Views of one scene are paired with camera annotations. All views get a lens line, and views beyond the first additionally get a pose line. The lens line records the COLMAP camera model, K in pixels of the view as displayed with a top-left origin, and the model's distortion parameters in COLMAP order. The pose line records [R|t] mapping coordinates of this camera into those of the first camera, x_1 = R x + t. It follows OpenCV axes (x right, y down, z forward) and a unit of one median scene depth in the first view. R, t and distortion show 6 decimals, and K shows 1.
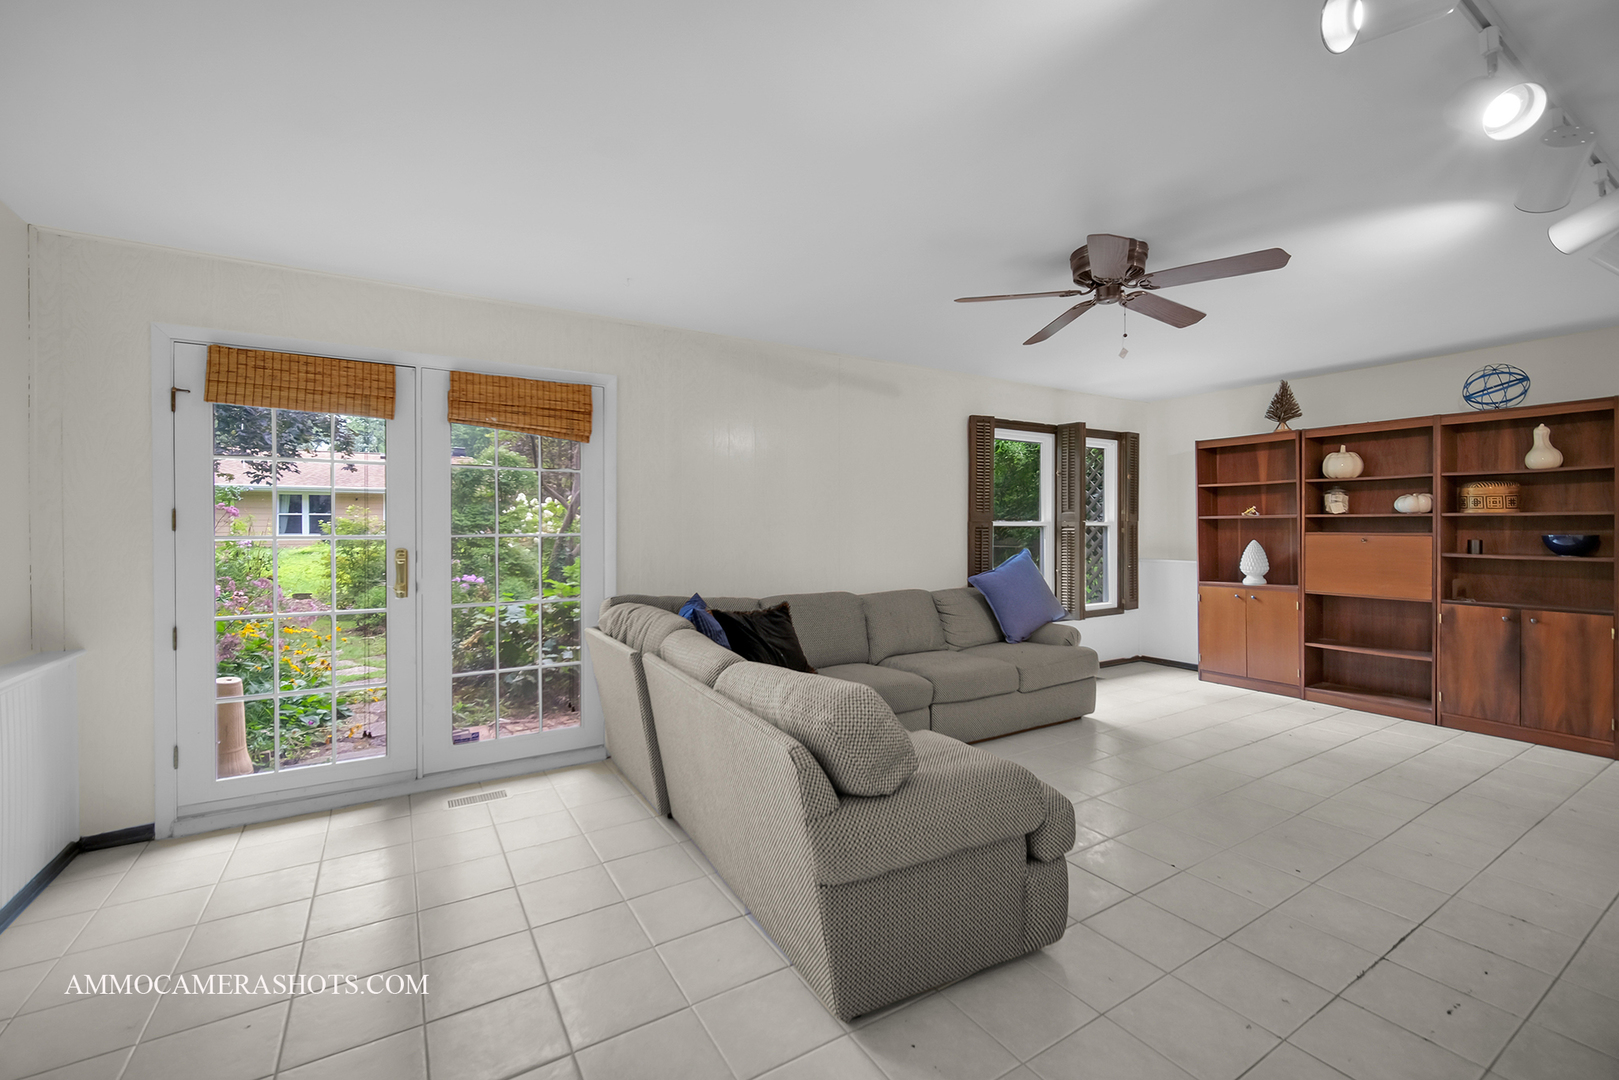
lens RADIAL K [[673.7, 0, 810.8], [0, 673.7, 528.3], [0, 0, 1]] dist [-0.015608, 0.003565]
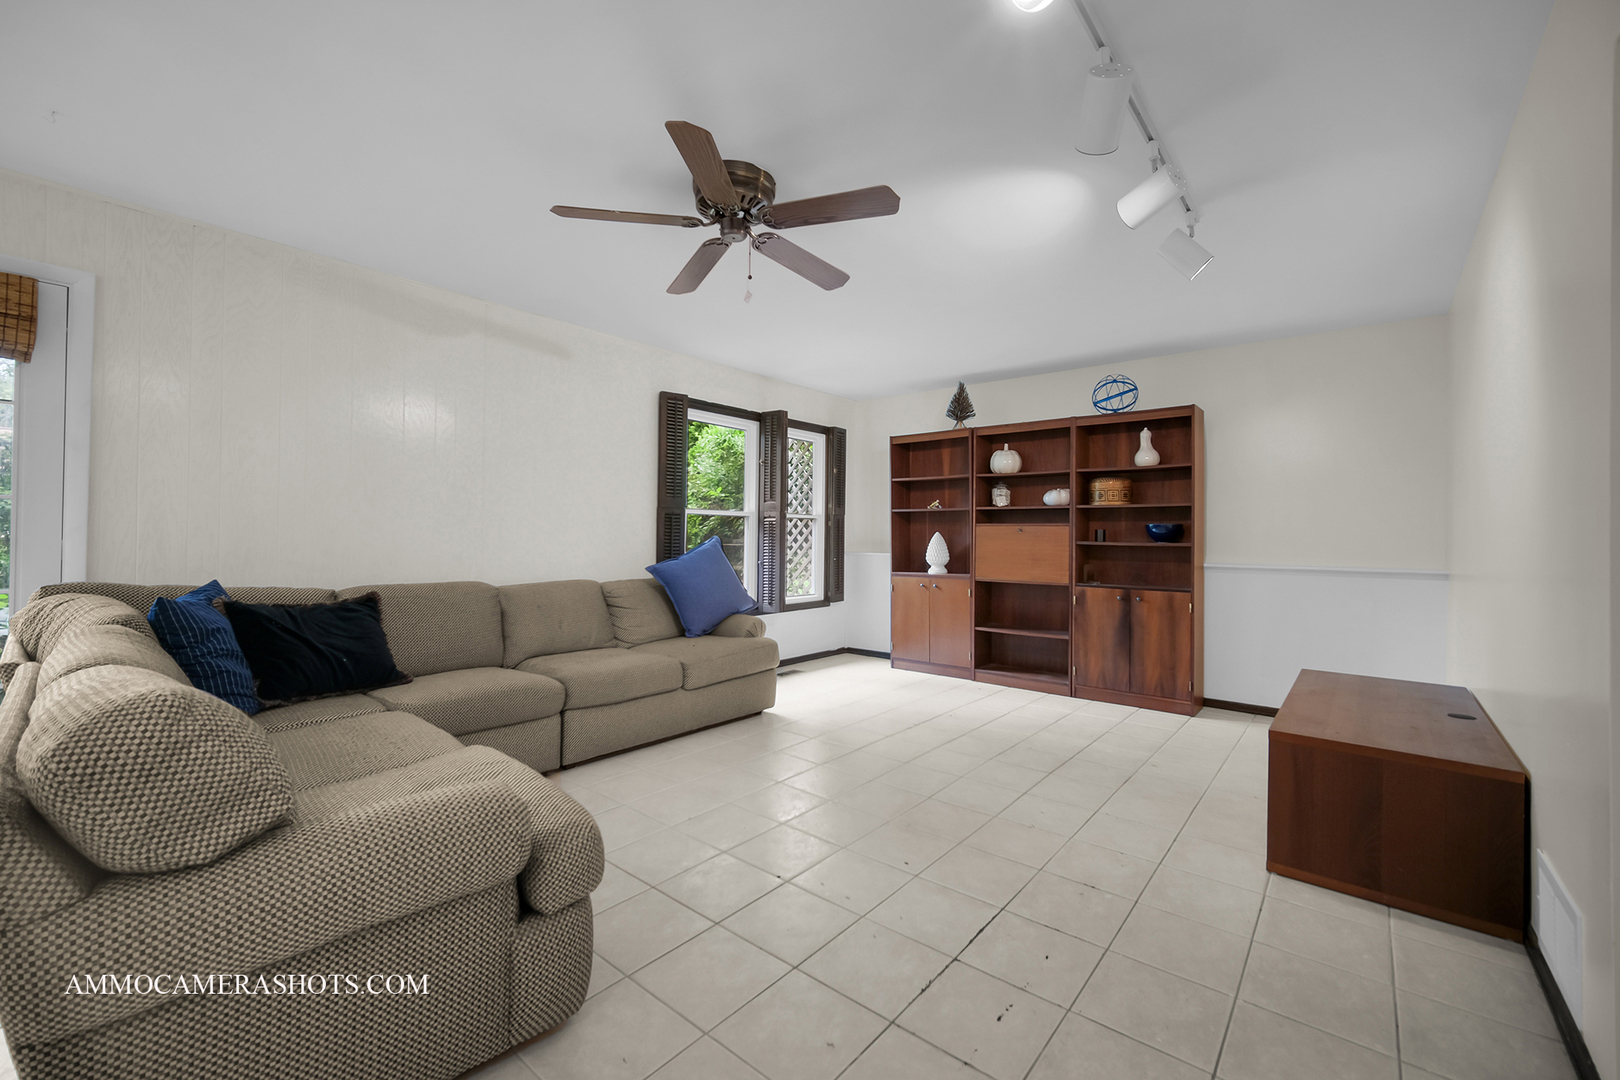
lens RADIAL K [[655.3, 0, 817.2], [0, 655.3, 531.3], [0, 0, 1]] dist [-0.001510, -0.000568]
pose [[0.946985, 0.013160, 0.321009, 0.174468], [-0.009716, 0.999877, -0.012327, 0.035992], [-0.321132, 0.008554, 0.946996, 0.096127]]
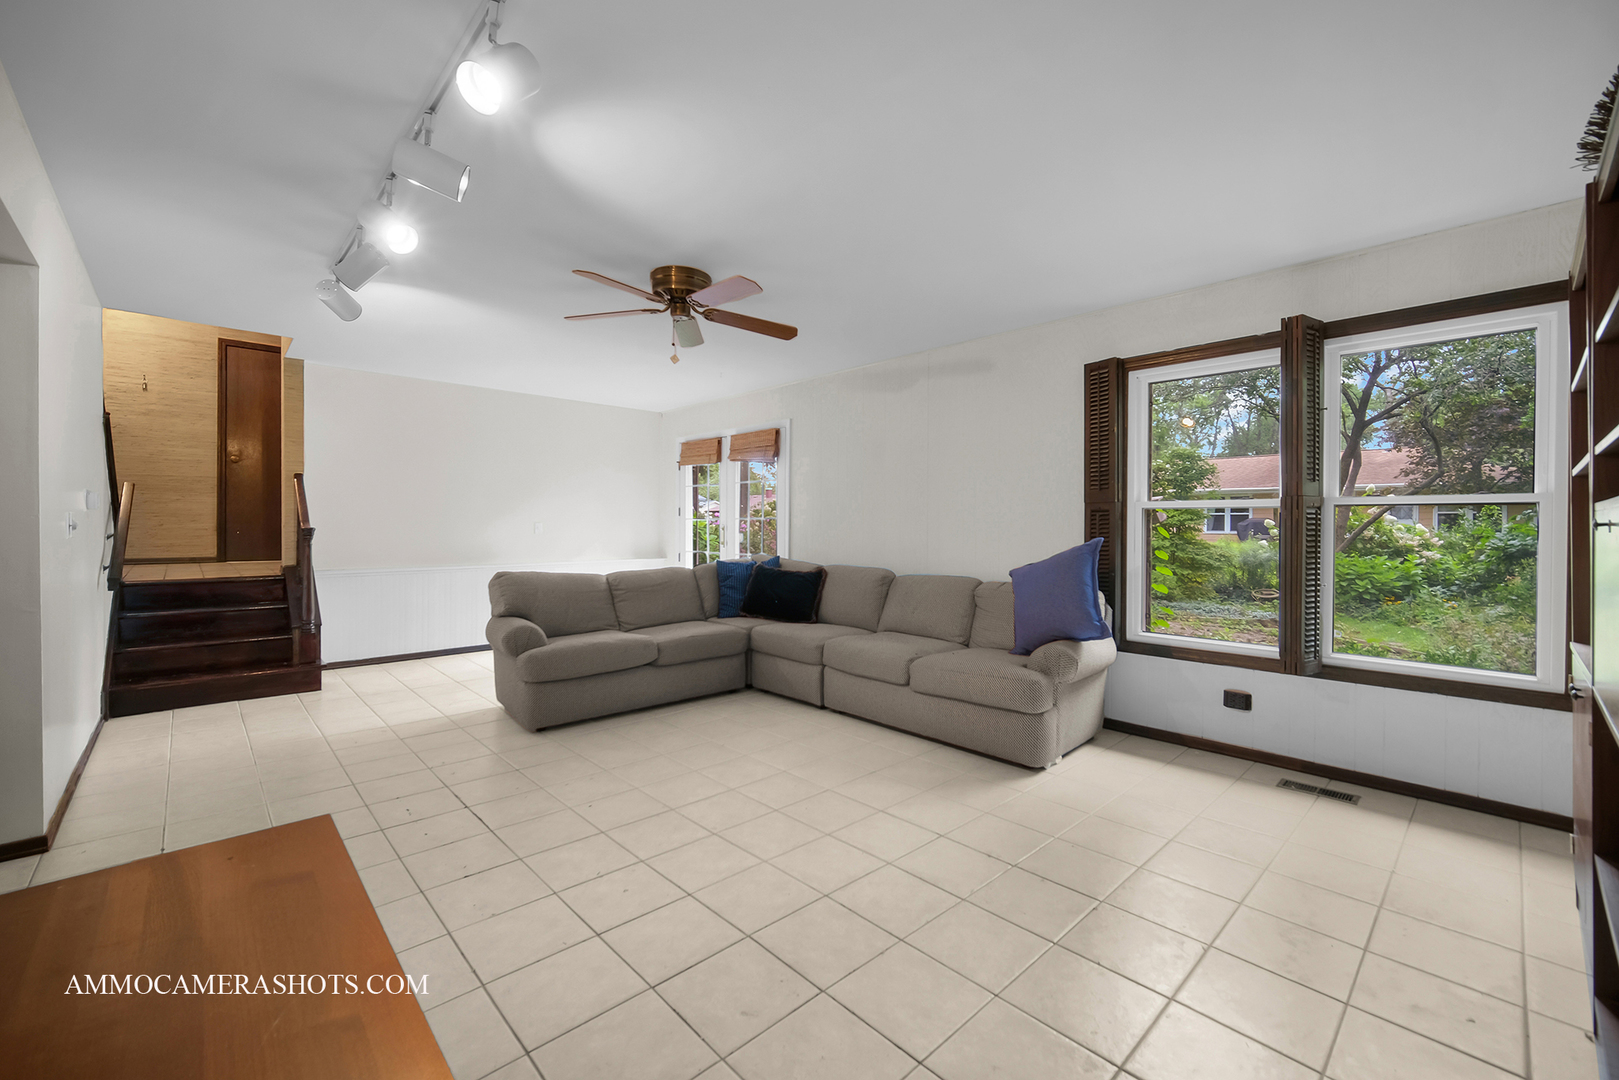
lens RADIAL K [[657.0, 0, 826.7], [0, 657.0, 525.2], [0, 0, 1]] dist [-0.007333, -0.000209]
pose [[0.224407, 0.000984, -0.974495, 1.026244], [-0.006684, 0.999978, -0.000529, 0.020675], [0.974473, 0.006632, 0.224408, 0.618161]]
